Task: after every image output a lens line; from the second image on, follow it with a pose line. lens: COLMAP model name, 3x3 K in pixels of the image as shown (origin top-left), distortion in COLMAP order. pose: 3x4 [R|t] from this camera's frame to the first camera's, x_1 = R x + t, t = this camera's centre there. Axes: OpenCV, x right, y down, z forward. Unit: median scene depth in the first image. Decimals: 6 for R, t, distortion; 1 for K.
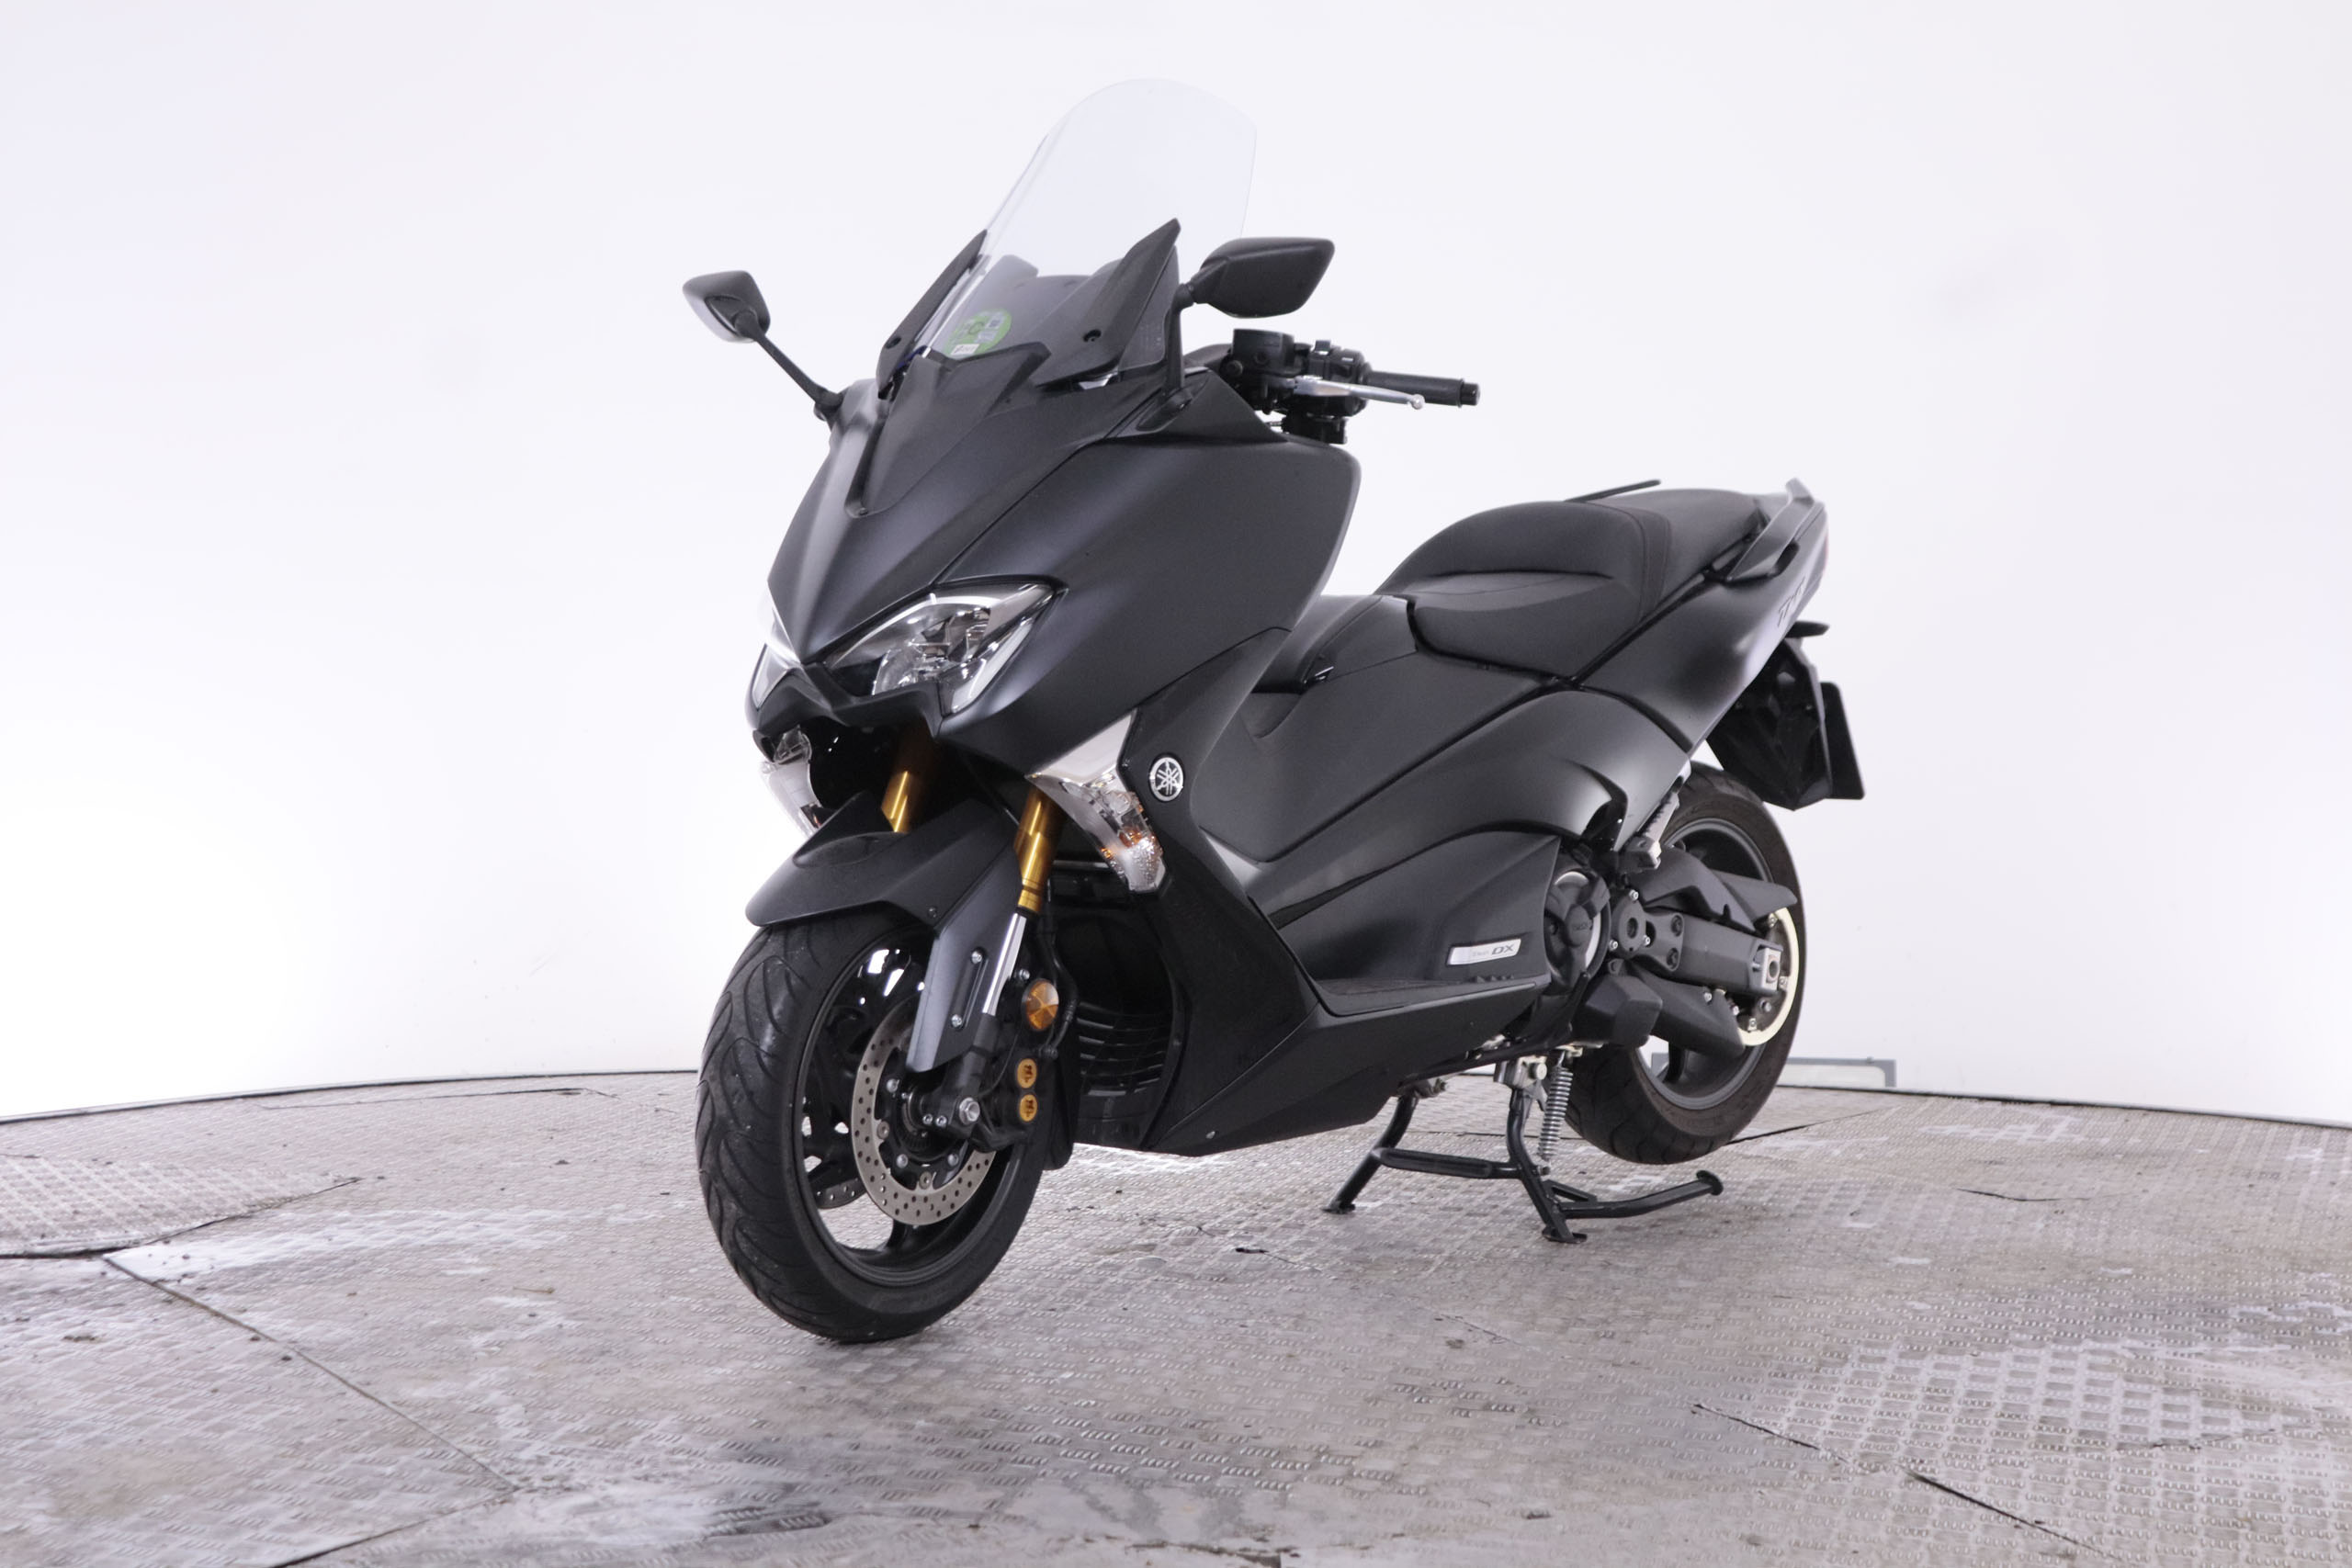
lens RADIAL K [[4530.9, 0, 1177.7], [0, 4530.9, 824.2], [0, 0, 1]] dist [-0.041088, -0.045547]
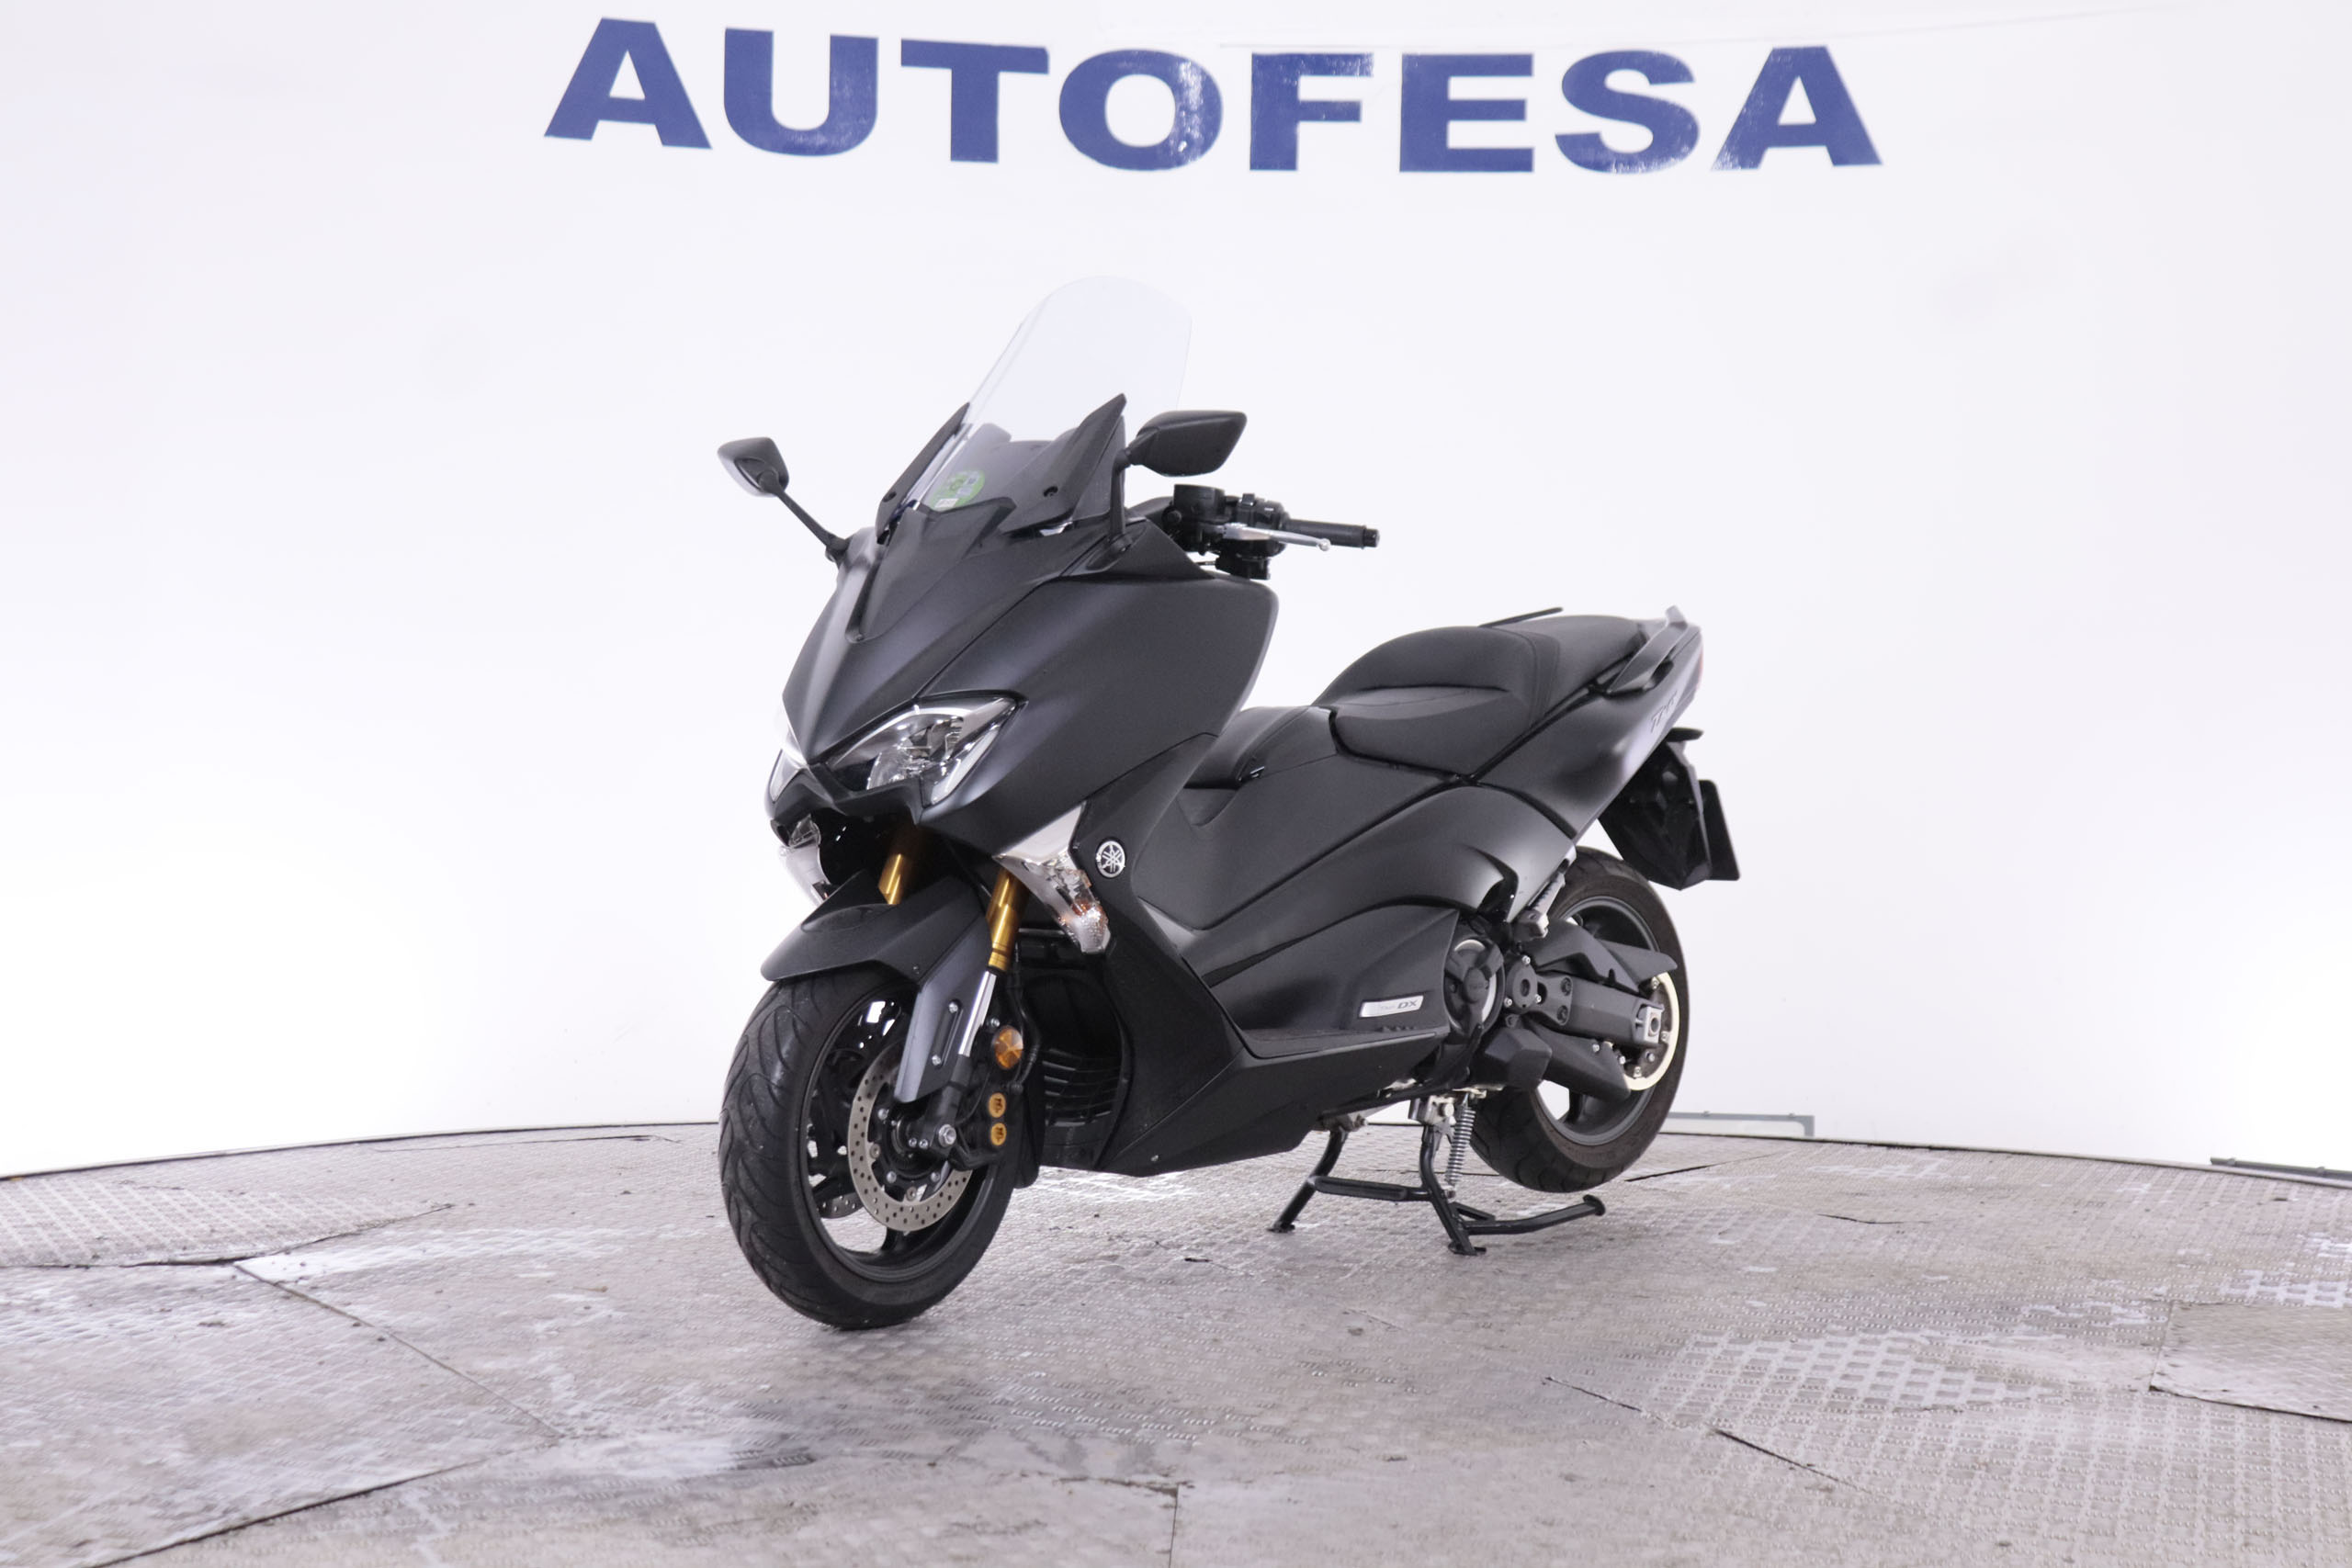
lens RADIAL K [[4266.7, 0, 1176.0], [0, 4266.7, 784.0], [0, 0, 1]] dist [-0.090122, -0.032436]
pose [[0.999788, -0.002384, -0.020458, 0.037293], [0.001701, 0.999443, -0.033325, 0.007722], [0.020526, 0.033283, 0.999235, -0.129418]]
